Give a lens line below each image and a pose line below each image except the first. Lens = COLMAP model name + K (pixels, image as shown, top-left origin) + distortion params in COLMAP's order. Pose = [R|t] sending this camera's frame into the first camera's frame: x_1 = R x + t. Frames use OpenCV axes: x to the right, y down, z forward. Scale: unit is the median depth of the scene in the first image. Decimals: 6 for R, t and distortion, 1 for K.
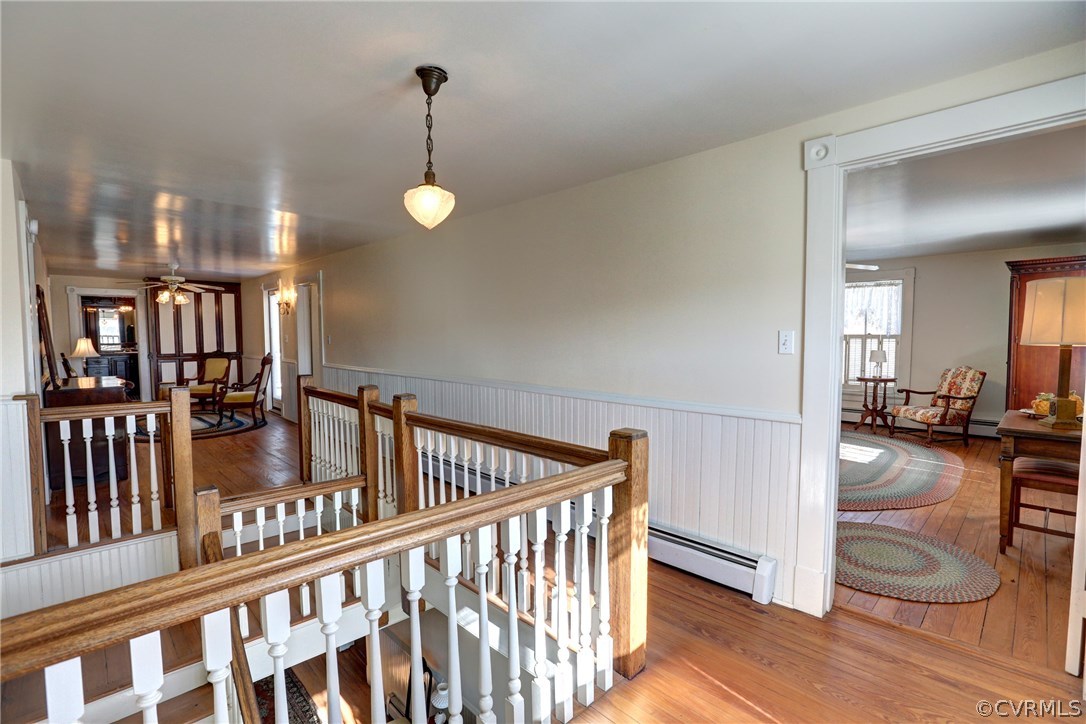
lens RADIAL K [[498.9, 0, 543.0], [0, 498.9, 362.0], [0, 0, 1]] dist [-0.002619, -0.000527]
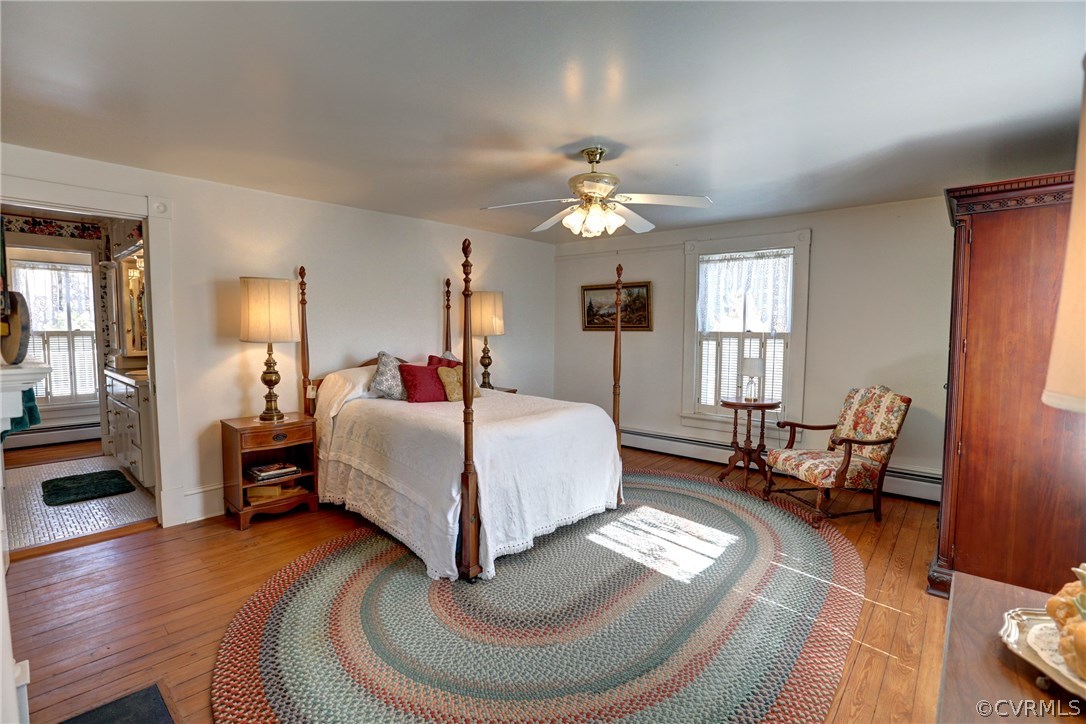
lens RADIAL K [[490.7, 0, 543.0], [0, 490.7, 362.0], [0, 0, 1]] dist [-0.015911, 0.000188]
pose [[0.997726, 0.004196, 0.067271, 0.389314], [-0.005028, 0.999913, 0.012199, -0.025722], [-0.067214, -0.012509, 0.997660, 0.425620]]
